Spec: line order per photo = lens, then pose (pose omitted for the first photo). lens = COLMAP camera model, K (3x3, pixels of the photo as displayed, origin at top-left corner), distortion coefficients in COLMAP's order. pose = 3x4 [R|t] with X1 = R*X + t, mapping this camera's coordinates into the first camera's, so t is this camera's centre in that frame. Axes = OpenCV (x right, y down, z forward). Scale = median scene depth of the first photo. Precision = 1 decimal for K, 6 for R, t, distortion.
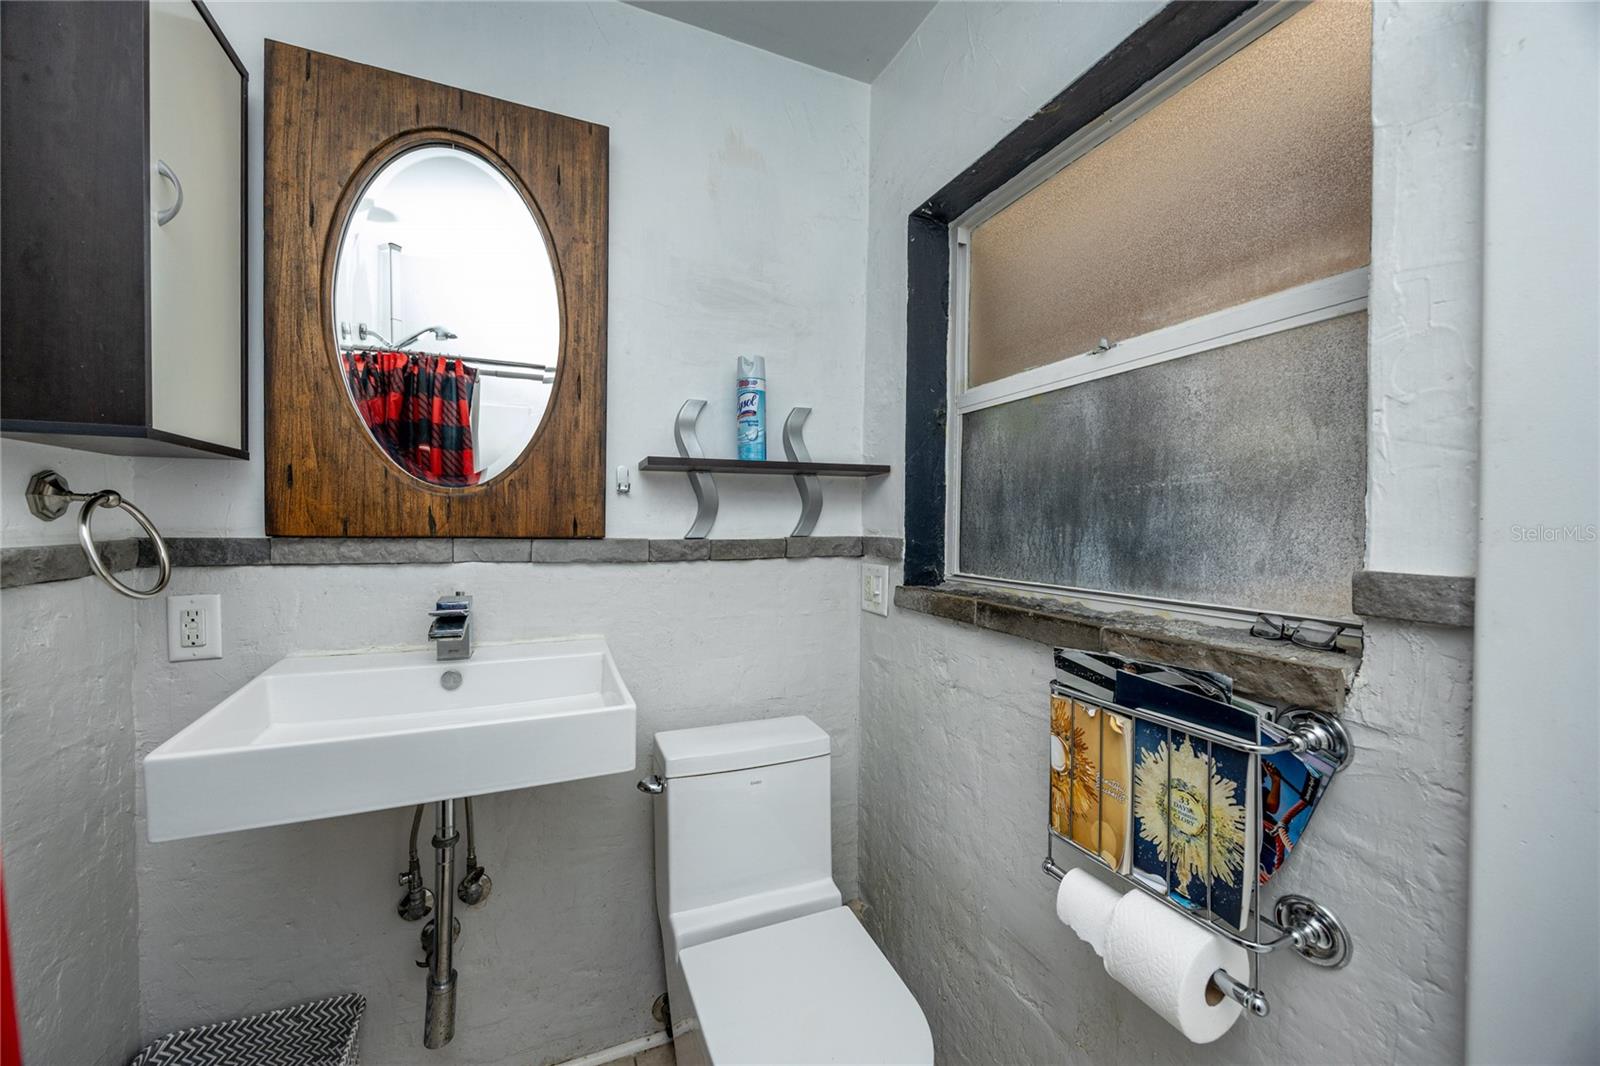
lens RADIAL K [[567.5, 0, 768.5], [0, 567.5, 561.7], [0, 0, 1]] dist [-0.000646, 0.000047]
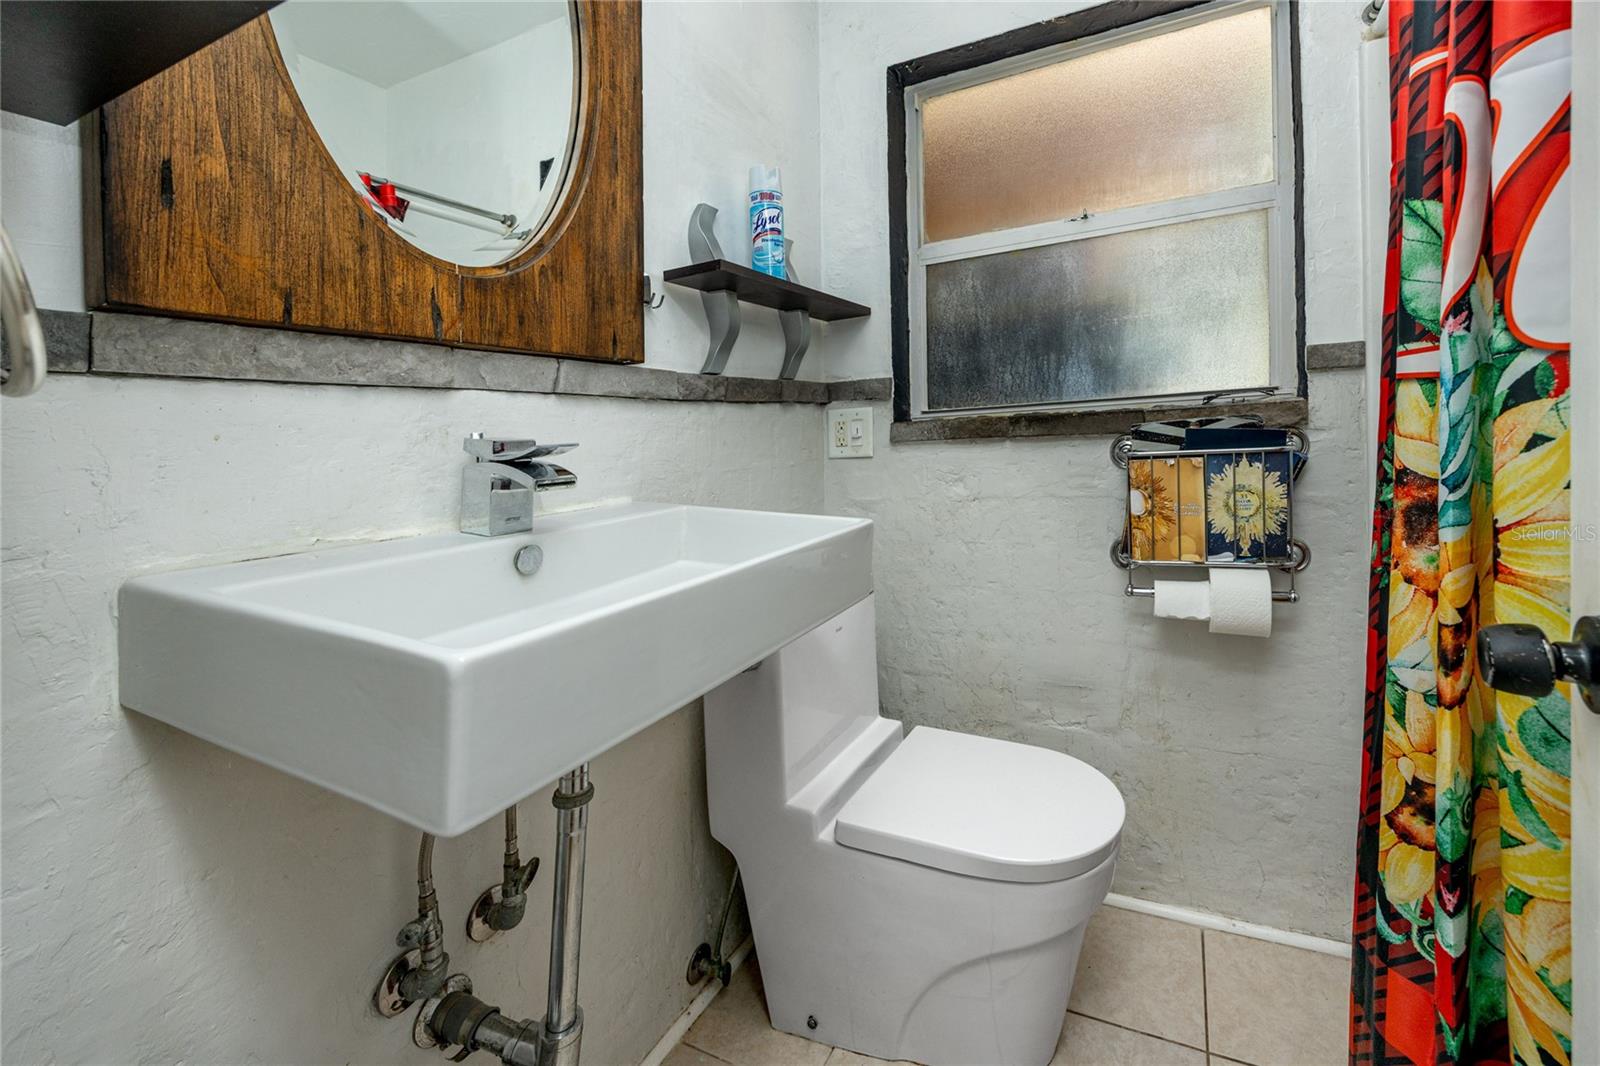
lens RADIAL K [[632.3, 0, 839.9], [0, 632.3, 480.9], [0, 0, 1]] dist [-0.000079, -0.000005]
pose [[0.754719, -0.087376, 0.650204, -0.732902], [0.090134, 0.995503, 0.029156, 0.126599], [-0.649827, 0.036601, 0.759200, 0.218489]]
